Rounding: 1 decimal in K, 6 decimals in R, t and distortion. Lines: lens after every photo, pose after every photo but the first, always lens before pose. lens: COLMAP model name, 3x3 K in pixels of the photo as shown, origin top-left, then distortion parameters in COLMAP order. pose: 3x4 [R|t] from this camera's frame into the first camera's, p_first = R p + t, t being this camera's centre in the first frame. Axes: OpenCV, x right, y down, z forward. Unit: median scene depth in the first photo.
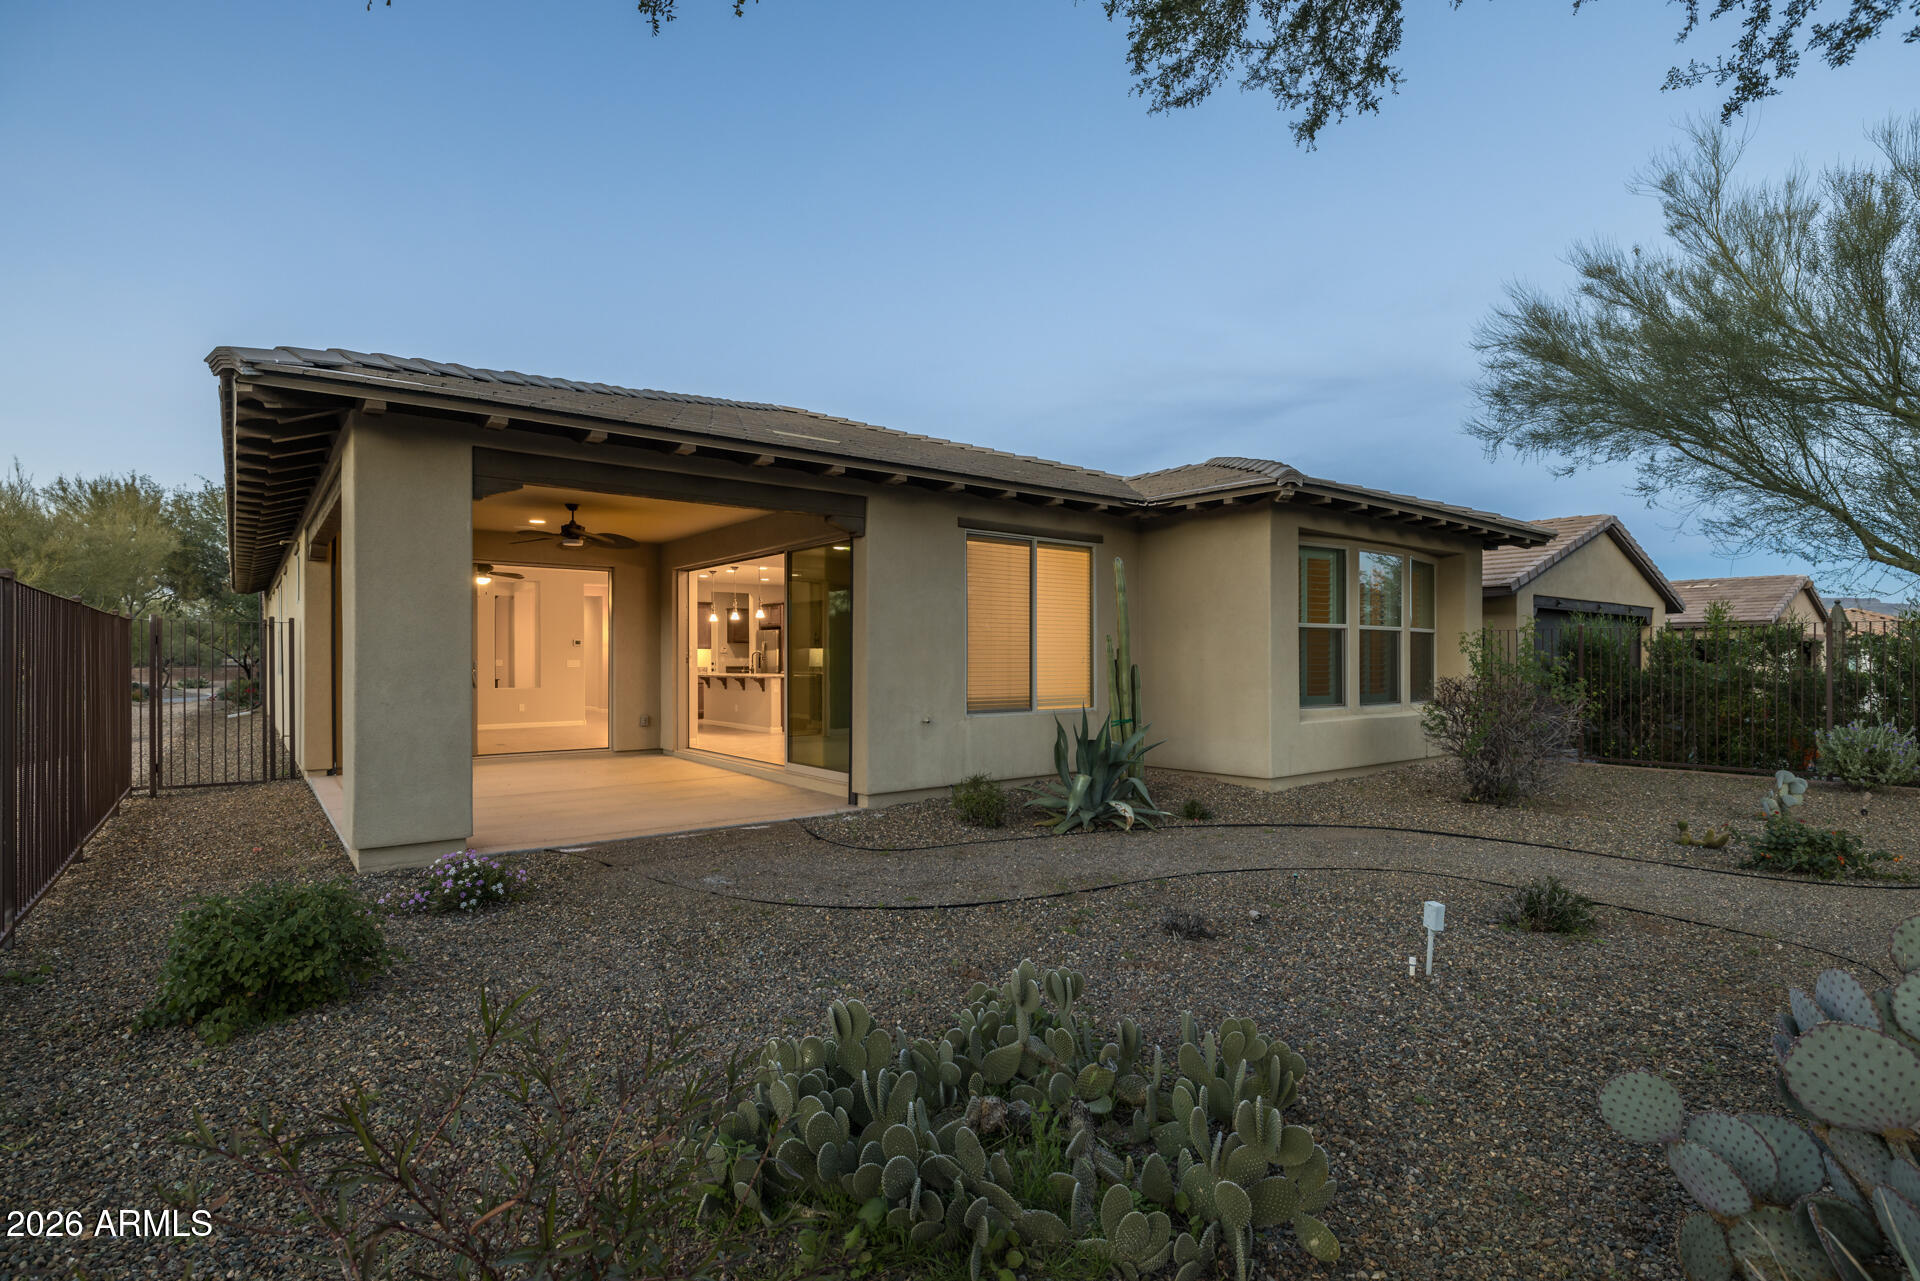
lens RADIAL K [[905.7, 0, 979.5], [0, 905.7, 652.3], [0, 0, 1]] dist [0.001733, -0.000394]
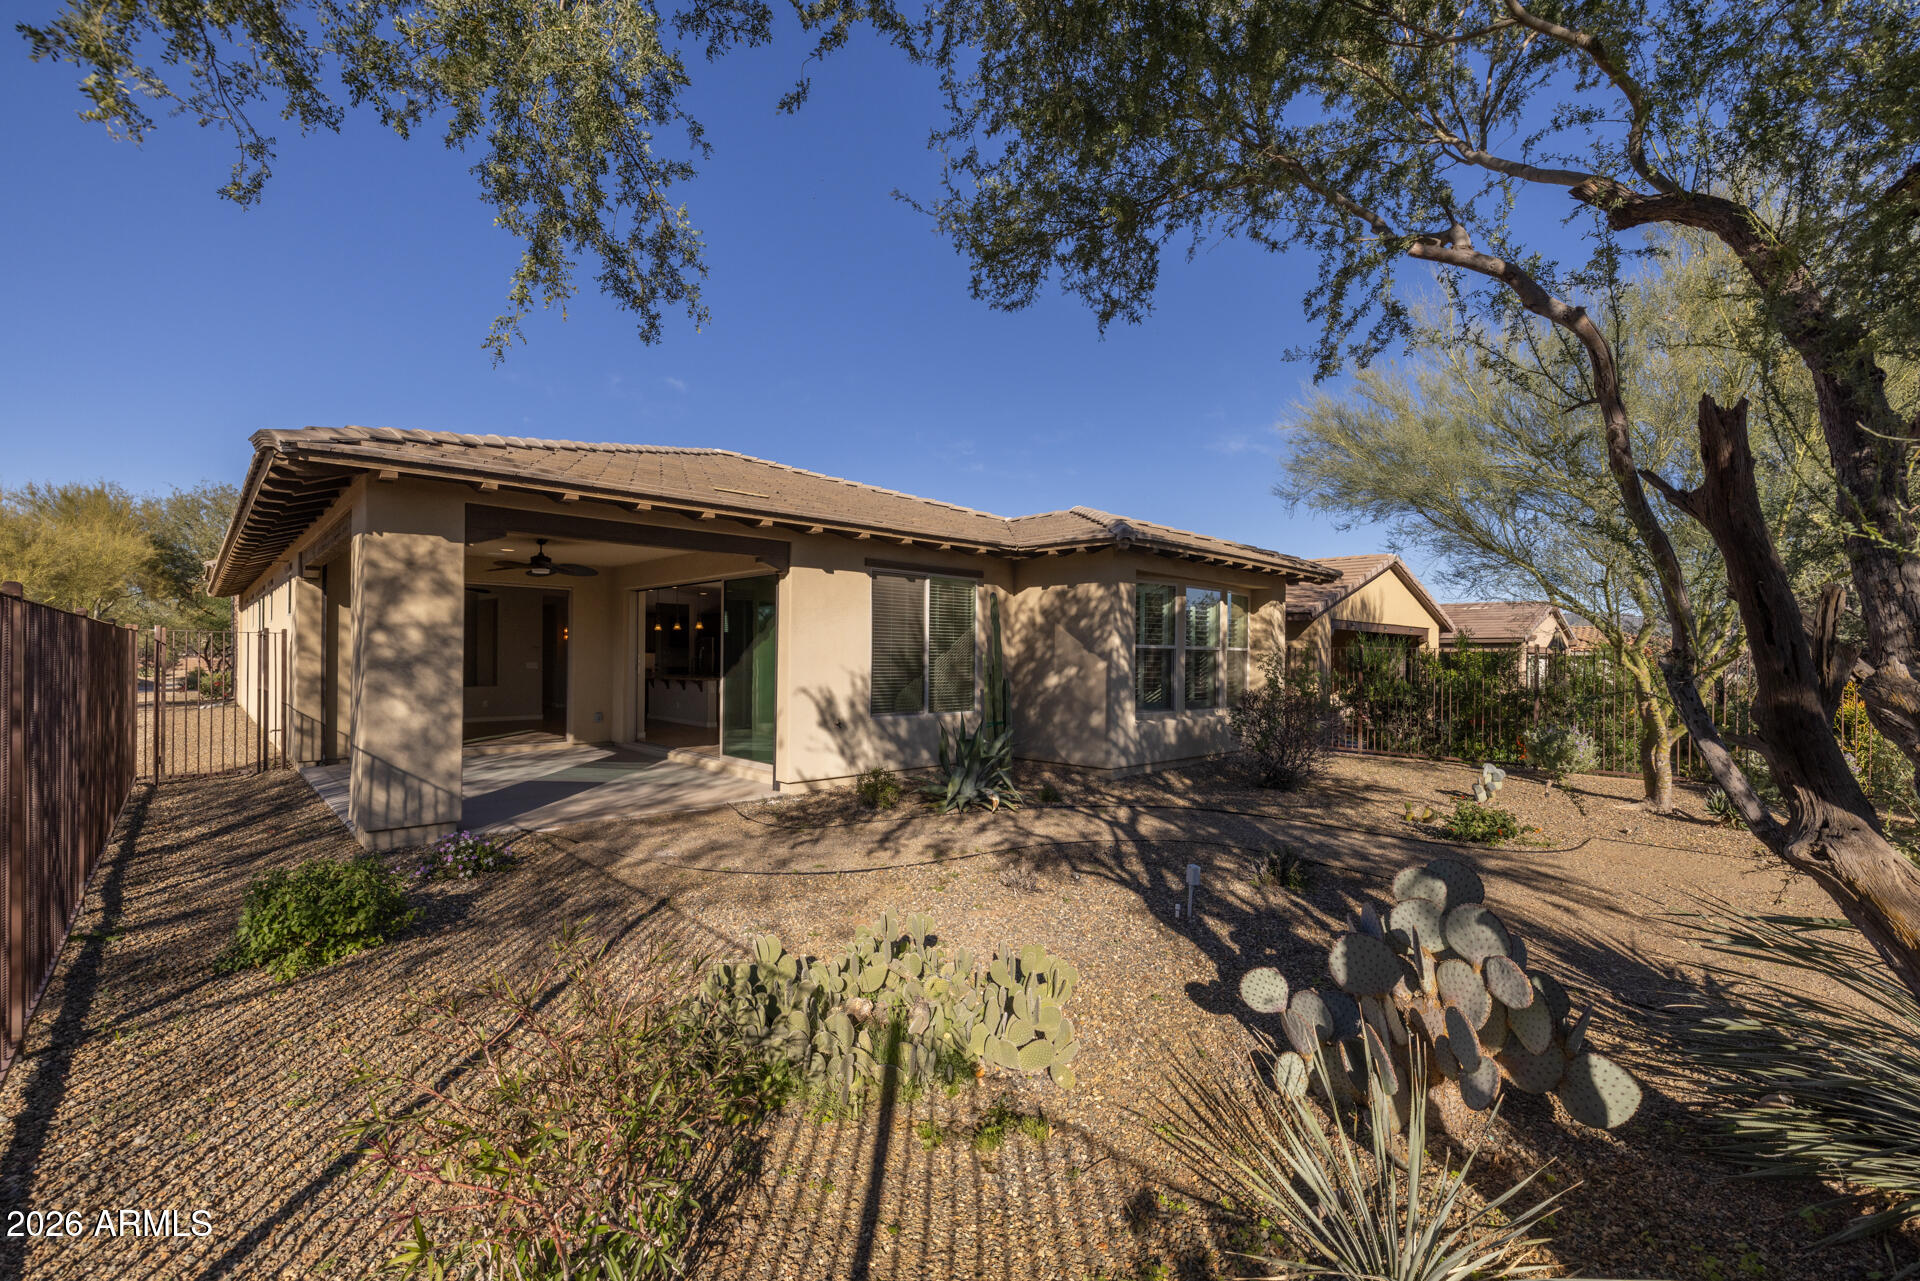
lens RADIAL K [[809.3, 0, 956.8], [0, 809.3, 649.2], [0, 0, 1]] dist [0.007545, -0.000284]
pose [[0.997207, 0.010182, 0.073985, 0.022553], [-0.010481, 0.999938, 0.003661, -0.031858], [-0.073943, -0.004426, 0.997253, -0.120982]]
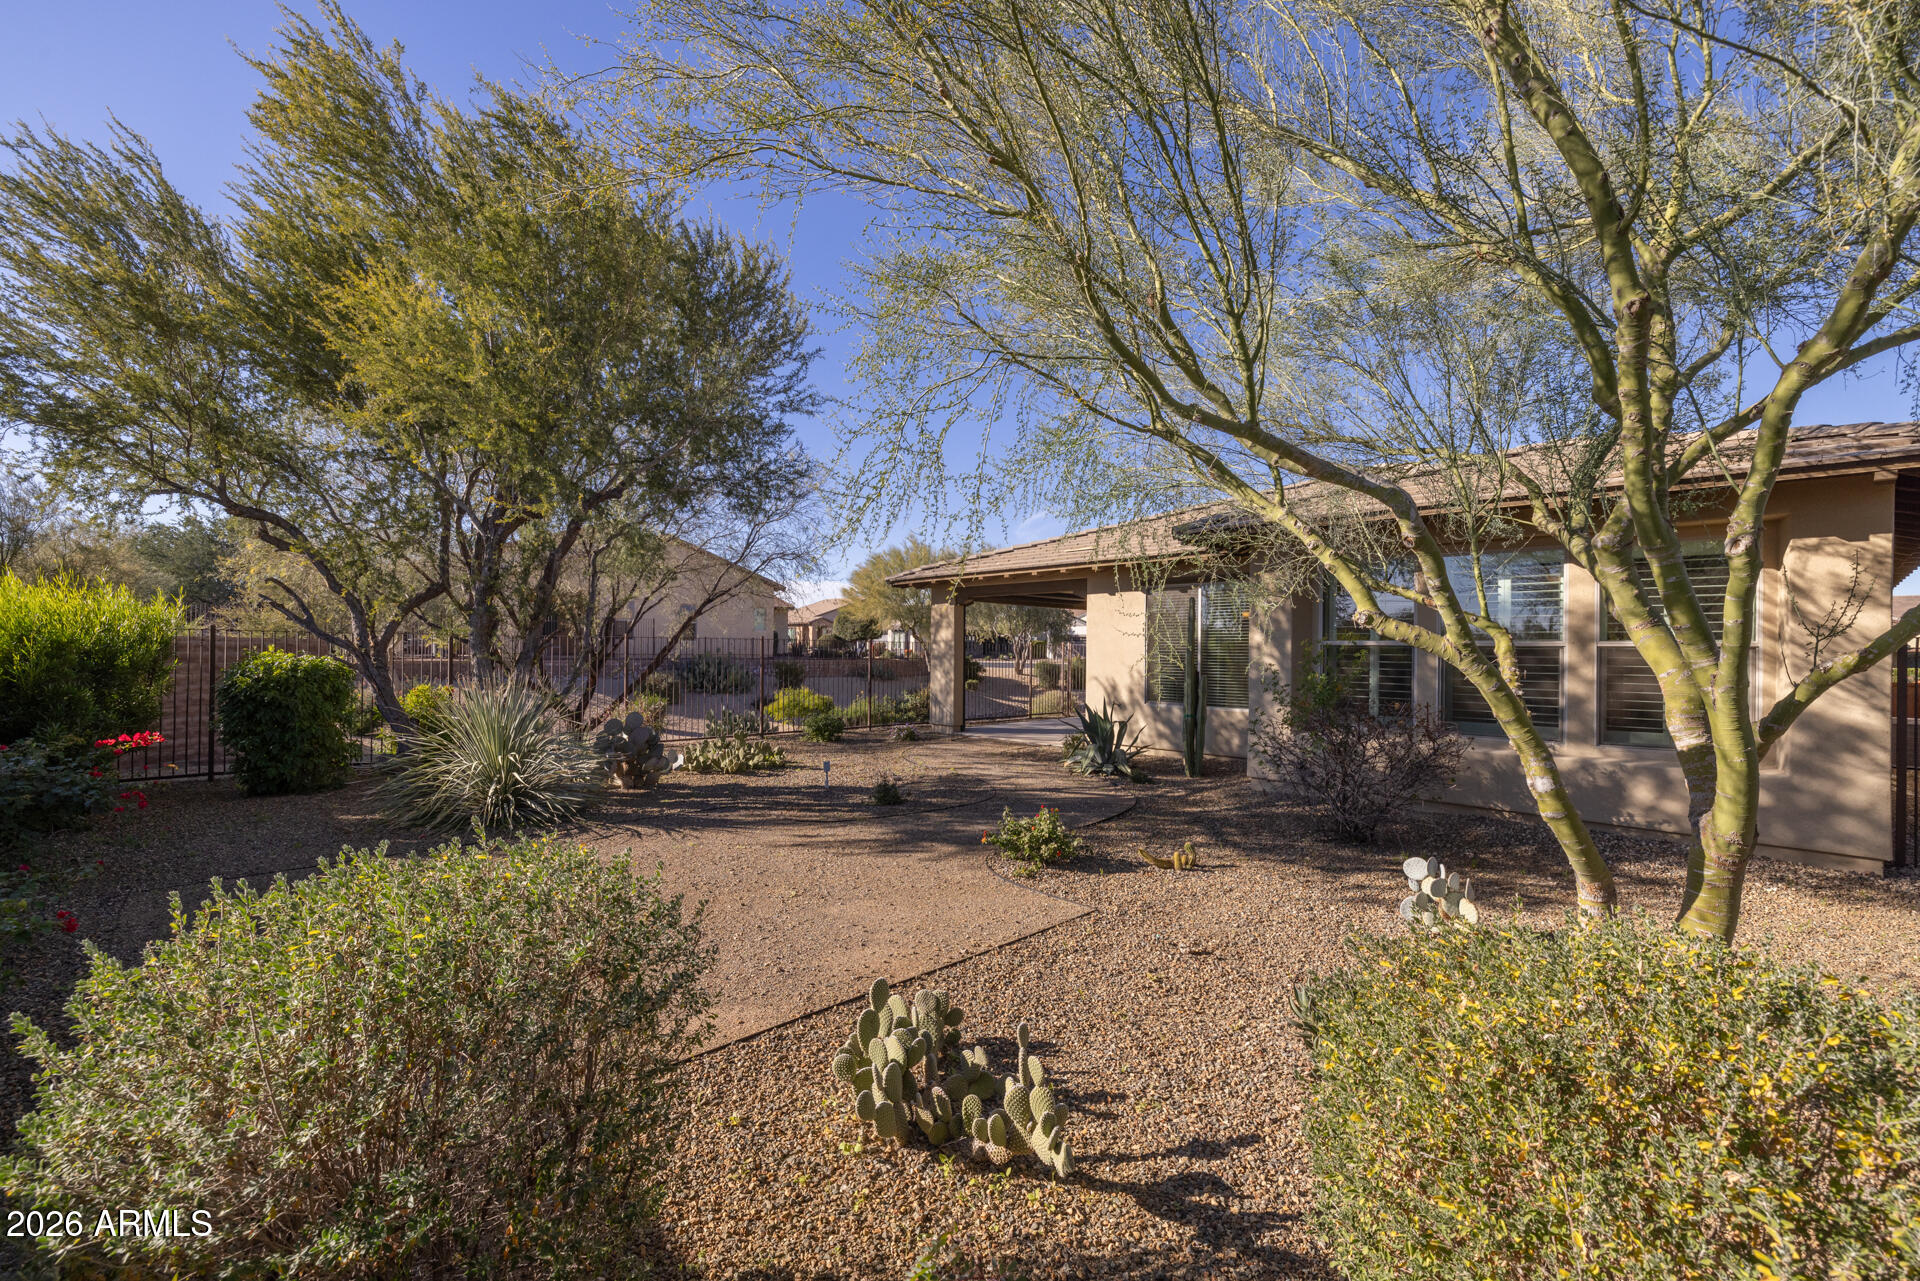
lens RADIAL K [[809.3, 0, 966.6], [0, 809.3, 641.3], [0, 0, 1]] dist [0.007545, -0.000284]
pose [[0.086473, -0.011509, -0.996188, 1.743475], [0.001005, 0.999934, -0.011465, -0.023200], [0.996254, -0.000010, 0.086479, 0.738677]]
